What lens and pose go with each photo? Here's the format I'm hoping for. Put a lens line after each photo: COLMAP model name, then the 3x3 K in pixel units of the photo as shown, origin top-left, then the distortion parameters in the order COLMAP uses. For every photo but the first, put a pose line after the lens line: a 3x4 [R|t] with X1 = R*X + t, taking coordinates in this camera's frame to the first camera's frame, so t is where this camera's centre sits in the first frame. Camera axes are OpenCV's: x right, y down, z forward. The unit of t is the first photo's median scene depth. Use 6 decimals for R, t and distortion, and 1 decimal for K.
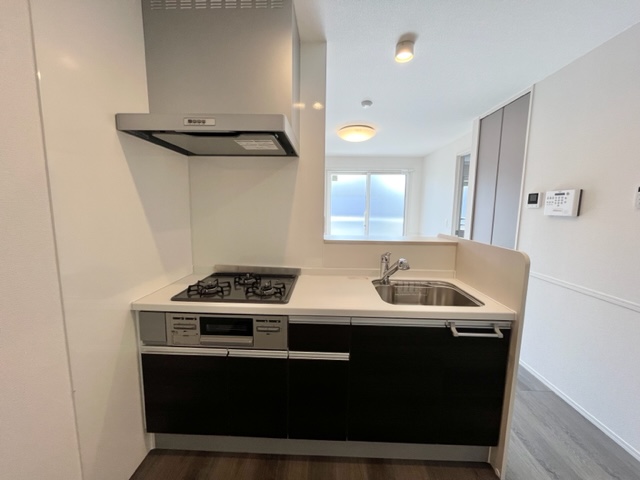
lens RADIAL K [[258.1, 0, 320.0], [0, 258.1, 240.0], [0, 0, 1]] dist [-0.000590, 0.000008]
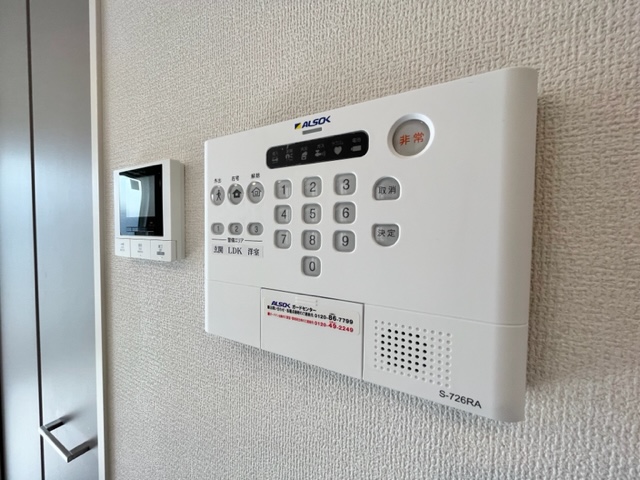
lens RADIAL K [[275.0, 0, 312.4], [0, 275.0, 230.8], [0, 0, 1]] dist [0.002029, 0.000190]
pose [[0.483946, -0.040265, 0.874171, 0.858575], [0.121695, 0.992331, -0.021663, -0.148780], [-0.866595, 0.116866, 0.485135, 0.977878]]
